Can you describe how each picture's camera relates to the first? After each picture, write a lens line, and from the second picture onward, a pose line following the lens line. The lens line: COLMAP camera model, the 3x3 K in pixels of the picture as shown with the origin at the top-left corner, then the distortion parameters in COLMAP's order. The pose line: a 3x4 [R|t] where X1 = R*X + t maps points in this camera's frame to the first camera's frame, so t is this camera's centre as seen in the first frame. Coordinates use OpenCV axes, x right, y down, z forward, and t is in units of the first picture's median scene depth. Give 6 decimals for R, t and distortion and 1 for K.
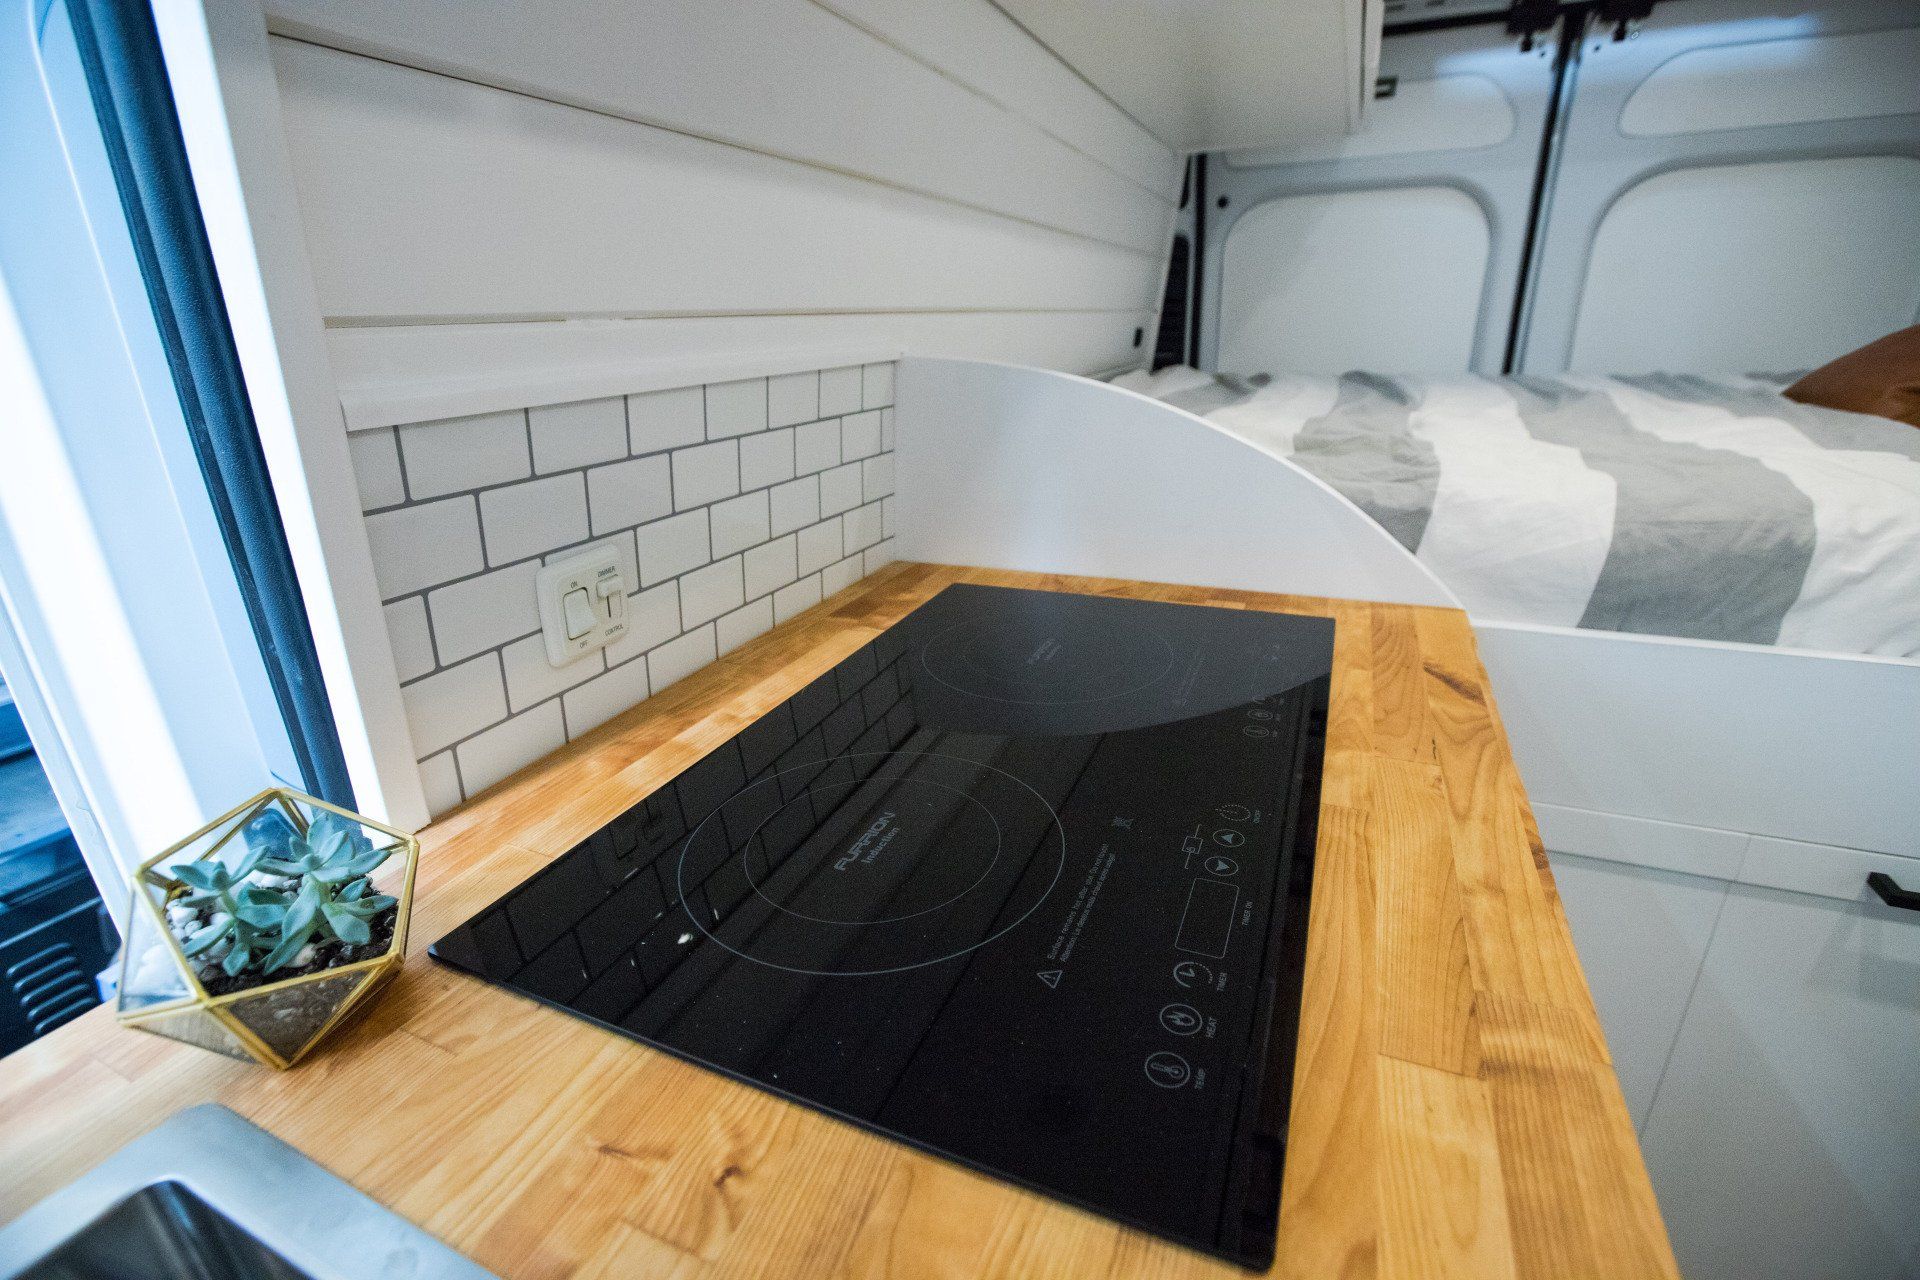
lens RADIAL K [[863.9, 0, 951.2], [0, 863.9, 641.4], [0, 0, 1]] dist [-0.048530, 0.014903]
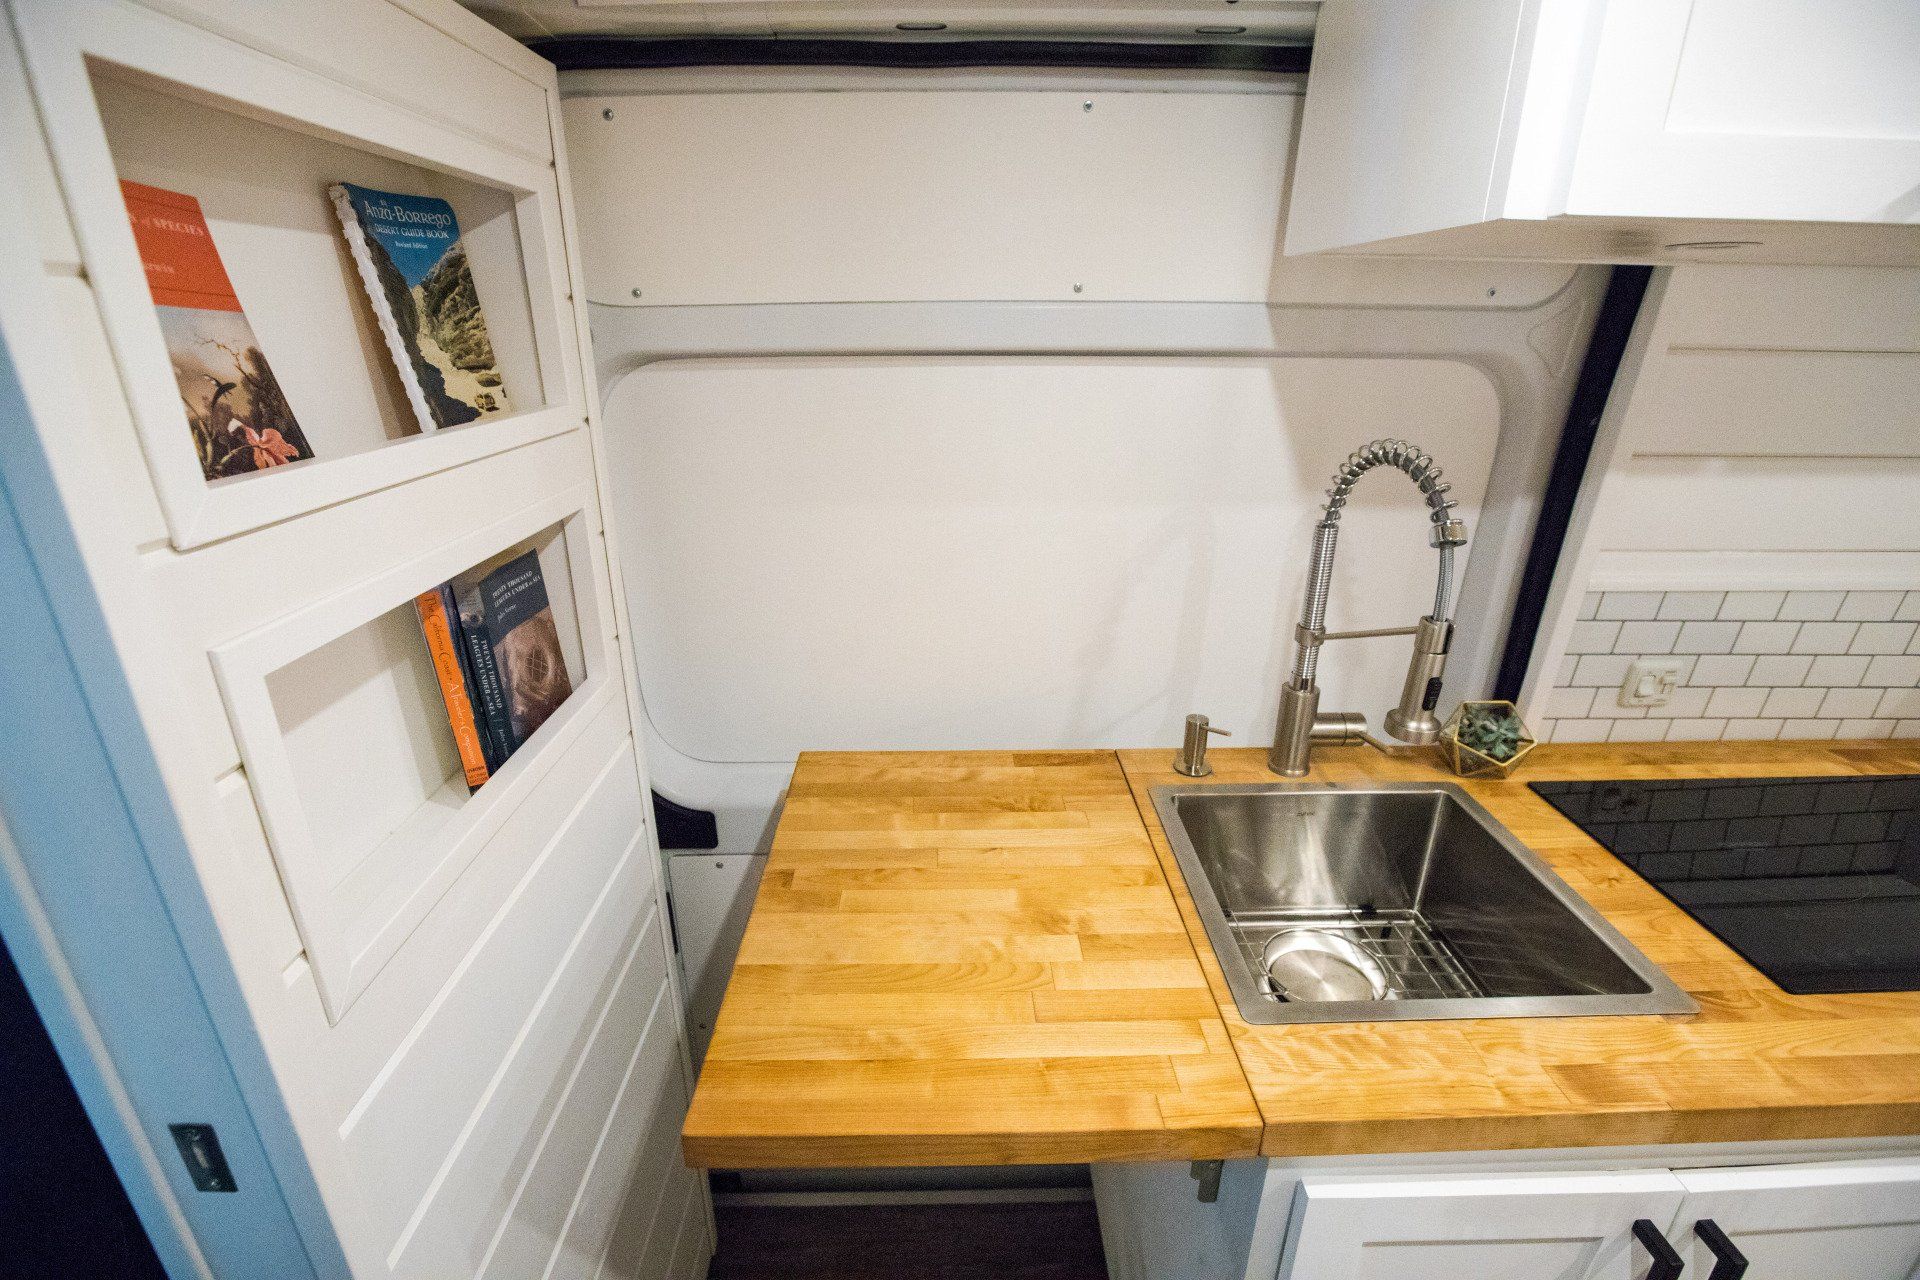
lens RADIAL K [[863.9, 0, 951.2], [0, 863.9, 641.4], [0, 0, 1]] dist [-0.048530, 0.014903]
pose [[0.420243, 0.349598, -0.837363, 0.374506], [-0.333621, 0.917697, 0.215705, -0.009004], [0.843856, 0.188714, 0.502289, -1.042090]]
